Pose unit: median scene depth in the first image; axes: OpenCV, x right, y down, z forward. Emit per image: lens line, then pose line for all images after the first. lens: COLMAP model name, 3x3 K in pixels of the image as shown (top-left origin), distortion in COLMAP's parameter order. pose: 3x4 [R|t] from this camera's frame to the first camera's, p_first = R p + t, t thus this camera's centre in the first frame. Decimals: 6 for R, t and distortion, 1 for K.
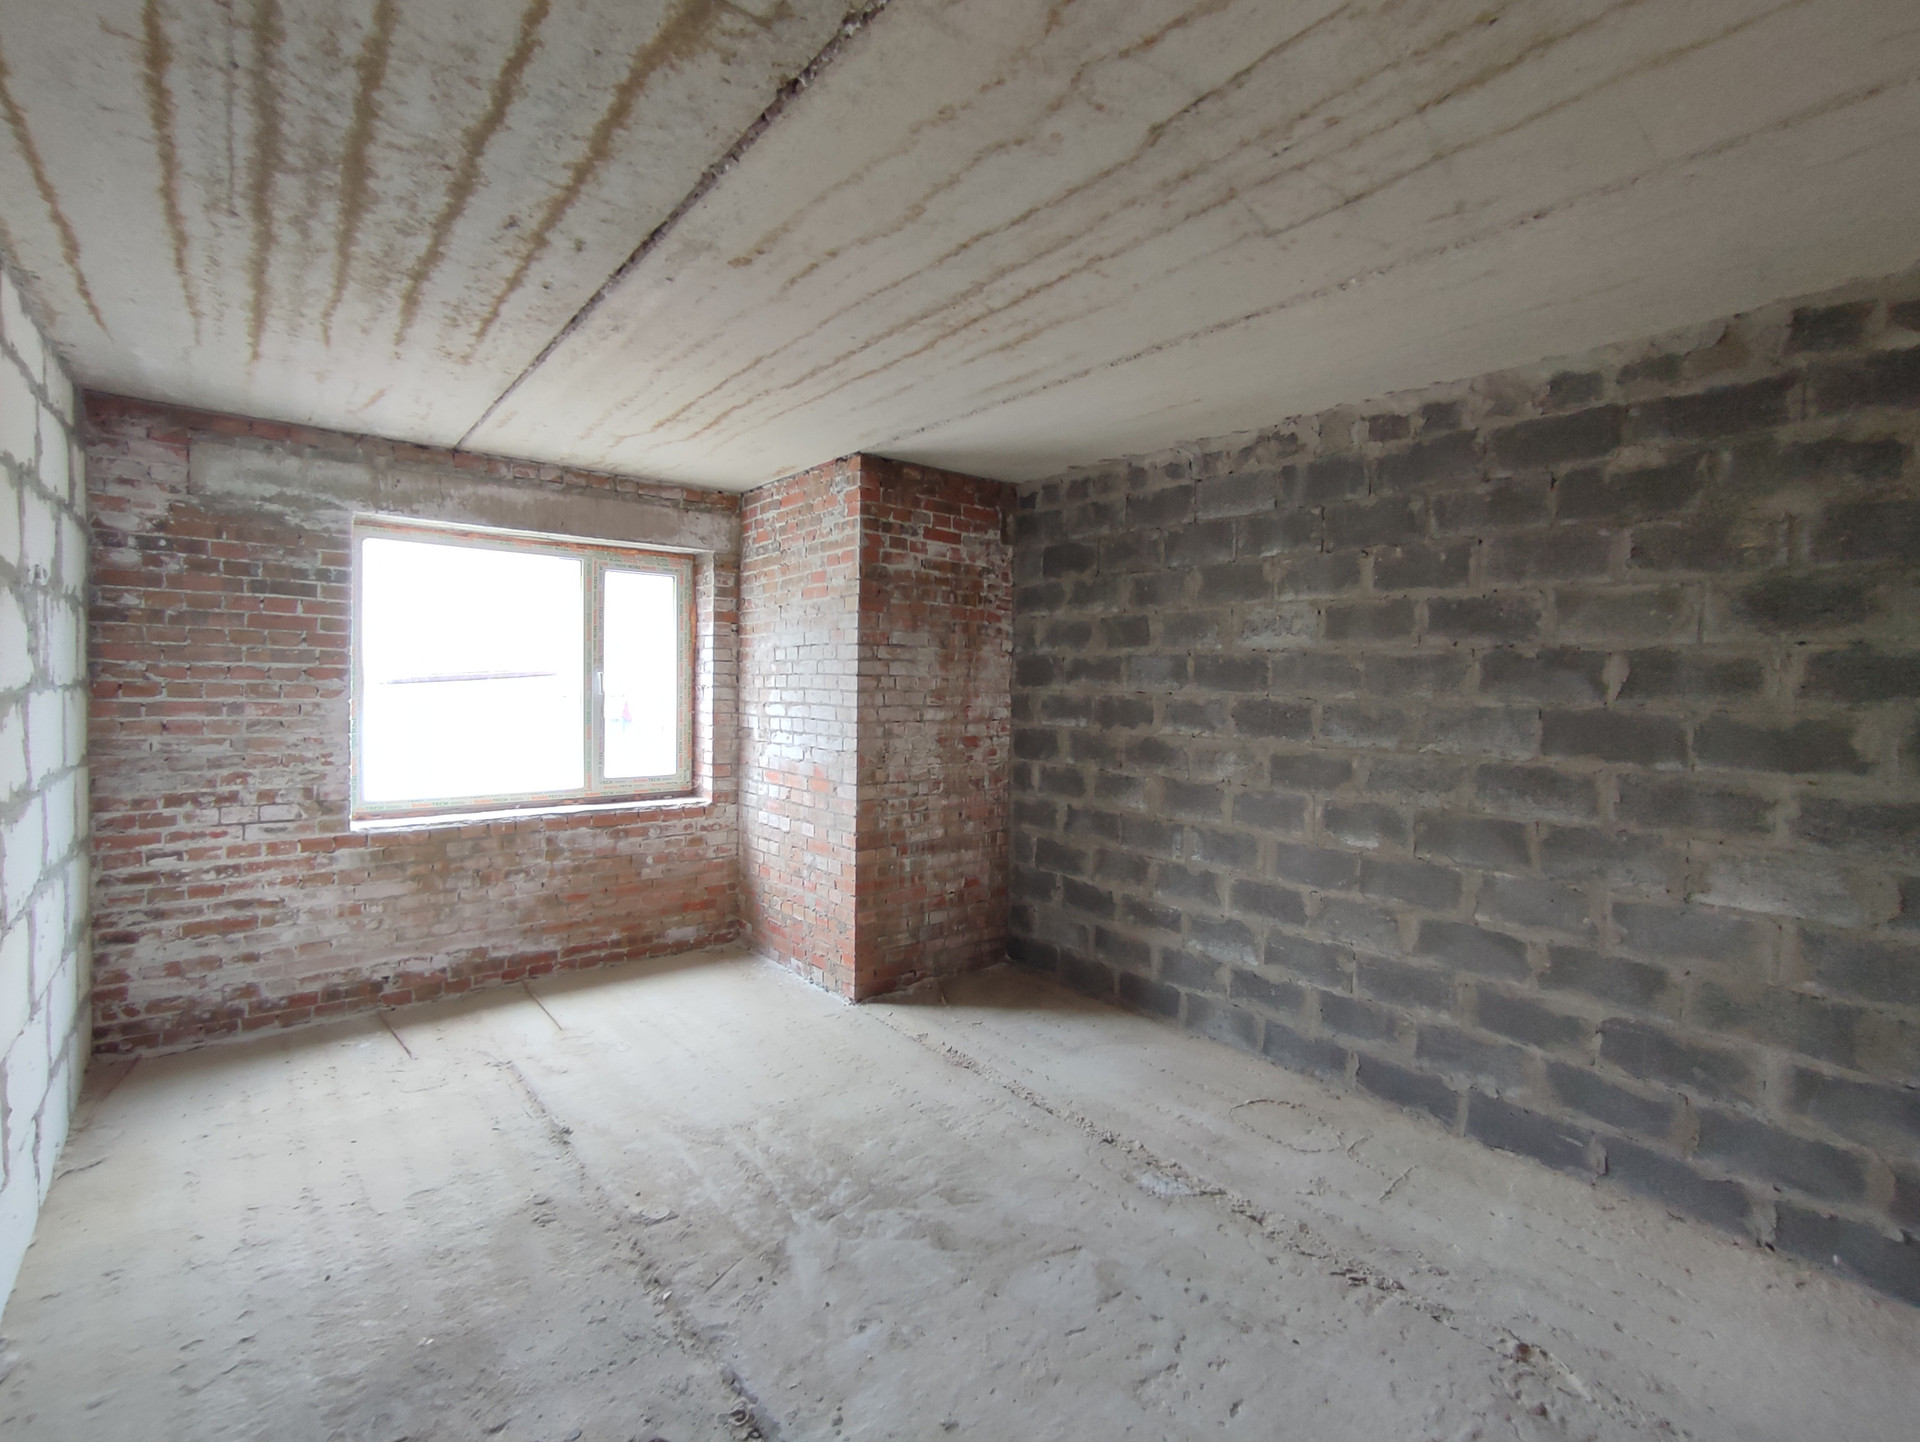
lens RADIAL K [[855.0, 0, 974.9], [0, 855.0, 709.7], [0, 0, 1]] dist [-0.057354, 0.033620]
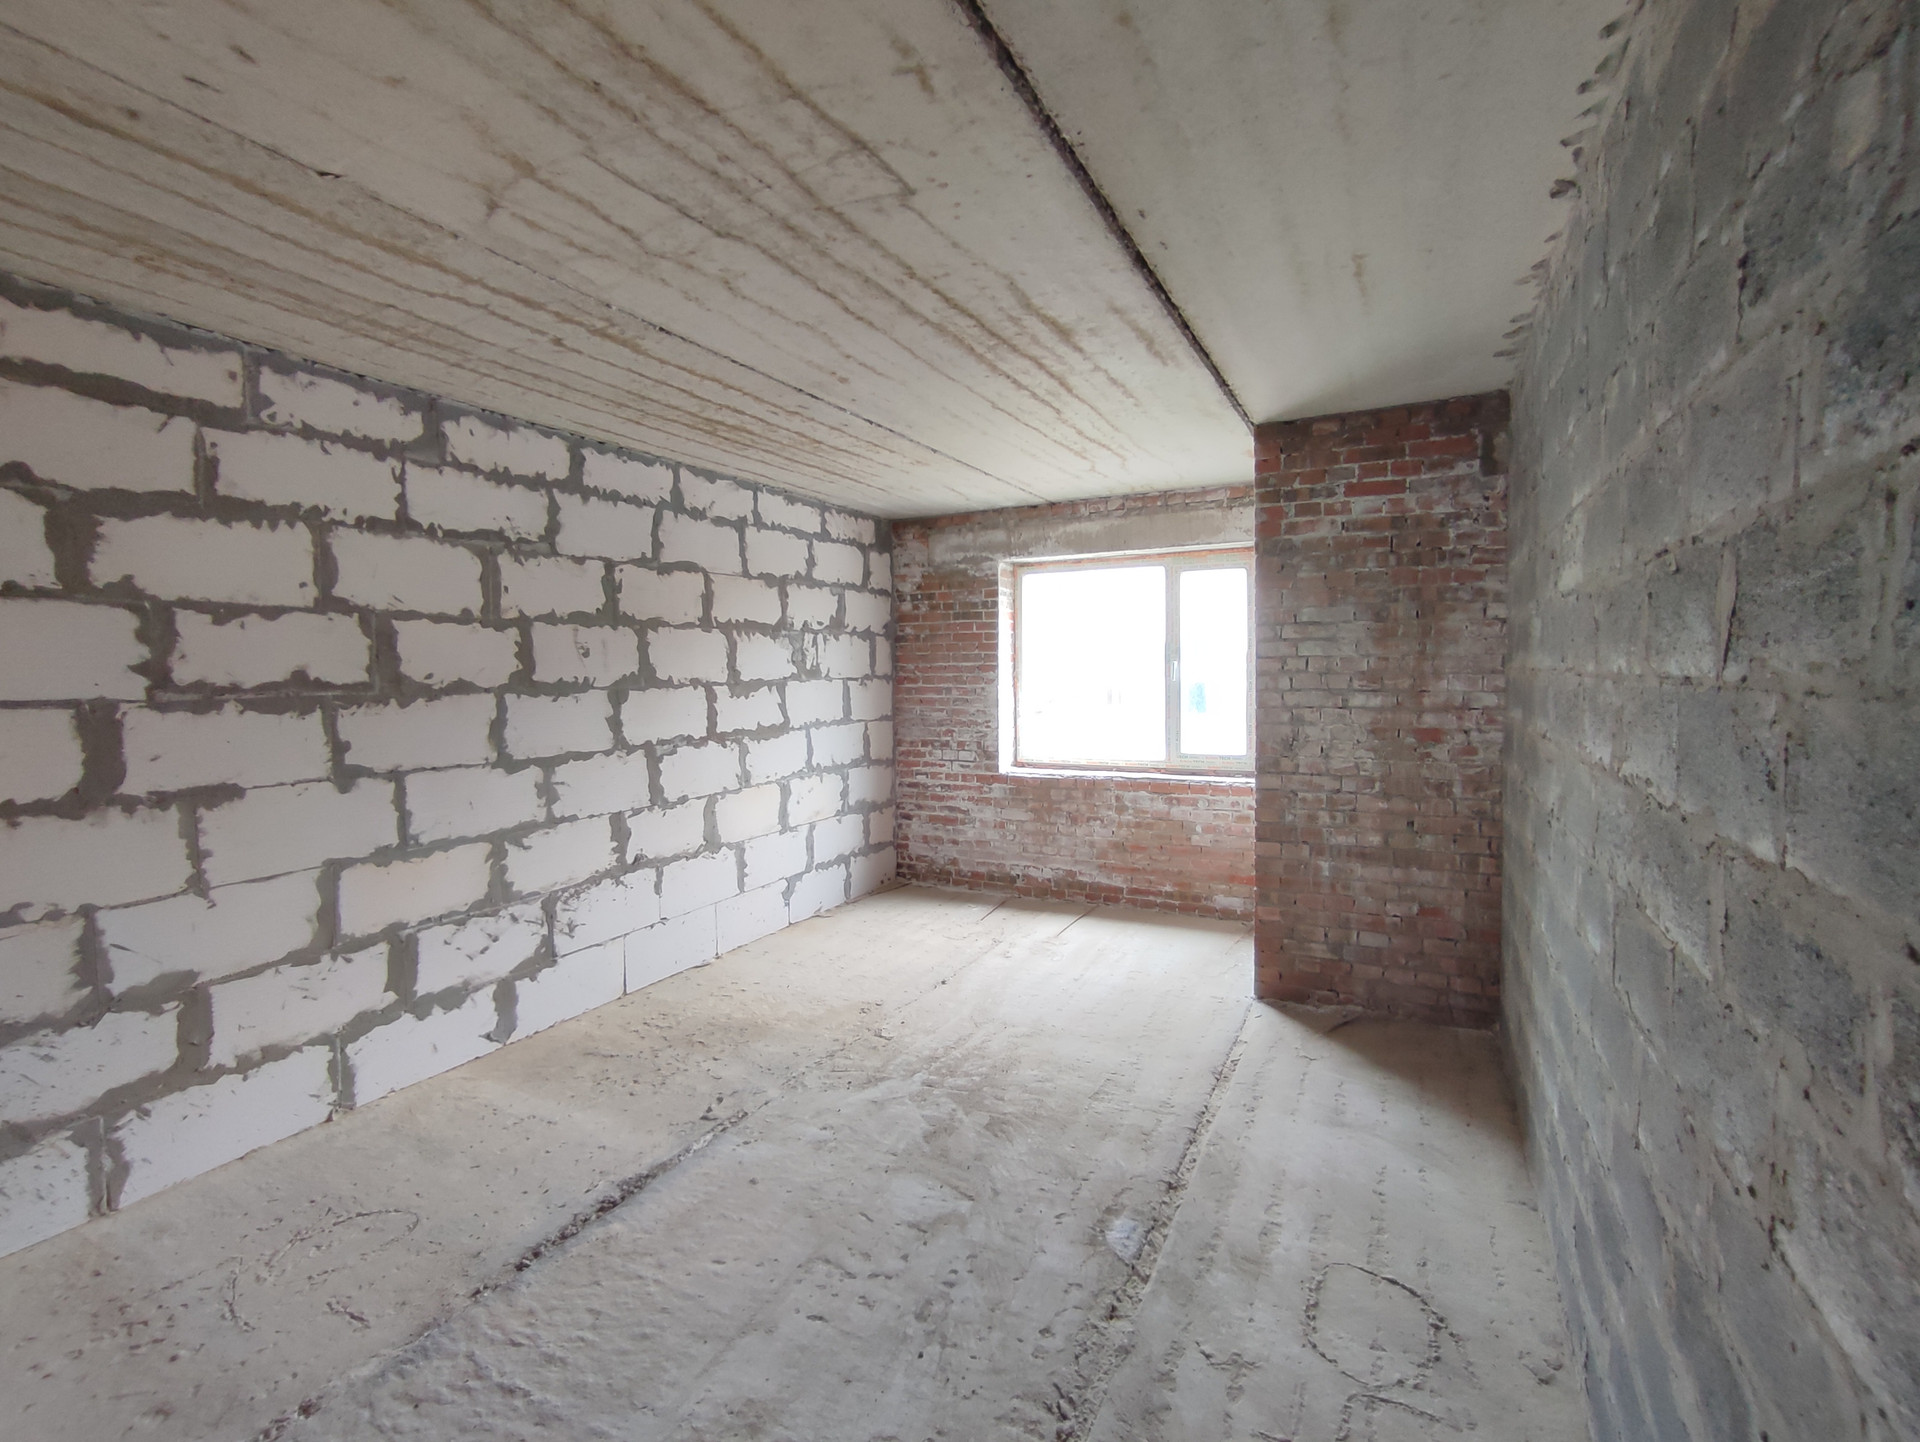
lens RADIAL K [[855.0, 0, 974.9], [0, 855.0, 709.7], [0, 0, 1]] dist [-0.057354, 0.033620]
pose [[0.393297, 0.020859, -0.919175, 0.619304], [-0.011530, 0.999776, 0.017755, 0.004881], [0.919339, 0.003615, 0.393449, 0.334930]]
